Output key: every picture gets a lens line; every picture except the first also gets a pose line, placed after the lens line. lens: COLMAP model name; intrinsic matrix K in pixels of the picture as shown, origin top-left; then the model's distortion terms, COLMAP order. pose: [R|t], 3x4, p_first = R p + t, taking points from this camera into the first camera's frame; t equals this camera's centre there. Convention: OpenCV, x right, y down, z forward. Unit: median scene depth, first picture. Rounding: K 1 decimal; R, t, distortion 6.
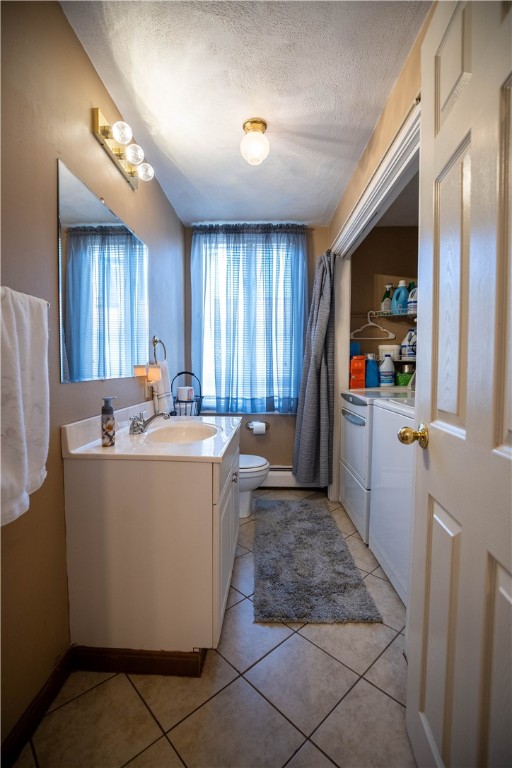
lens RADIAL K [[357.4, 0, 255.6], [0, 357.4, 382.3], [0, 0, 1]] dist [-0.026898, 0.004356]
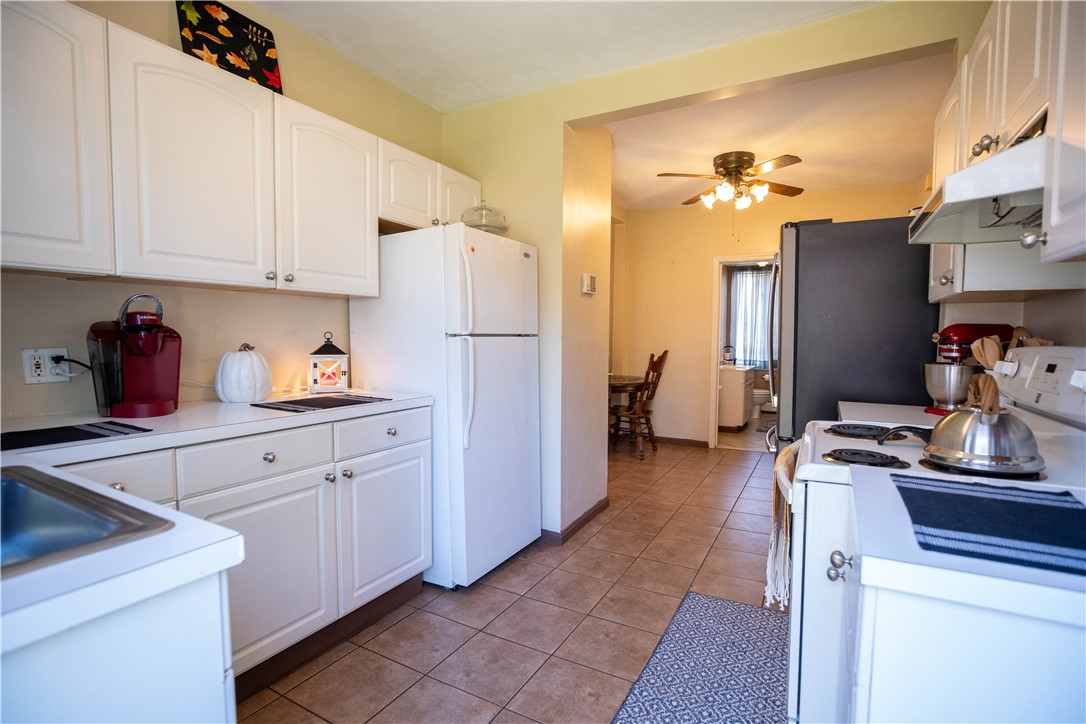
lens RADIAL K [[512.8, 0, 543.6], [0, 512.8, 364.1], [0, 0, 1]] dist [-0.002535, -0.000134]
pose [[0.886954, 0.029334, -0.460925, 0.194553], [-0.025524, 0.999569, 0.014499, 0.052117], [0.461152, -0.001095, 0.887320, -1.829302]]
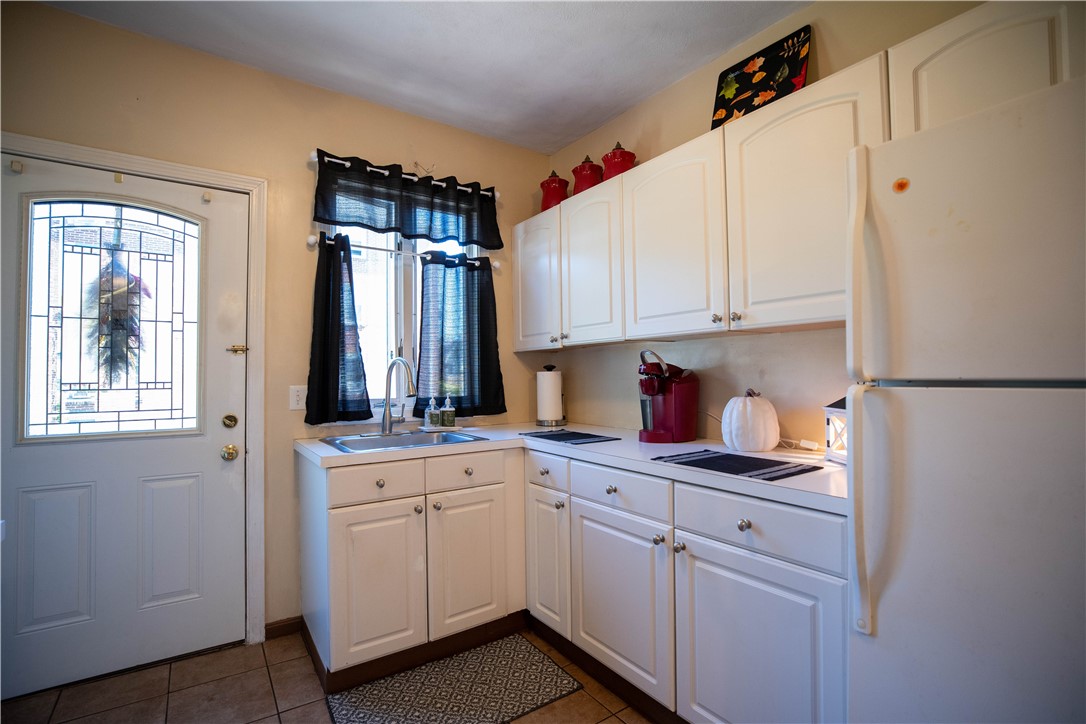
lens RADIAL K [[505.4, 0, 540.5], [0, 505.4, 361.0], [0, 0, 1]] dist [-0.026898, 0.004356]
pose [[-0.803578, -0.008296, -0.595141, -0.286111], [-0.018625, 0.999764, 0.011213, -0.228369], [0.594908, 0.020095, -0.803543, 3.062990]]
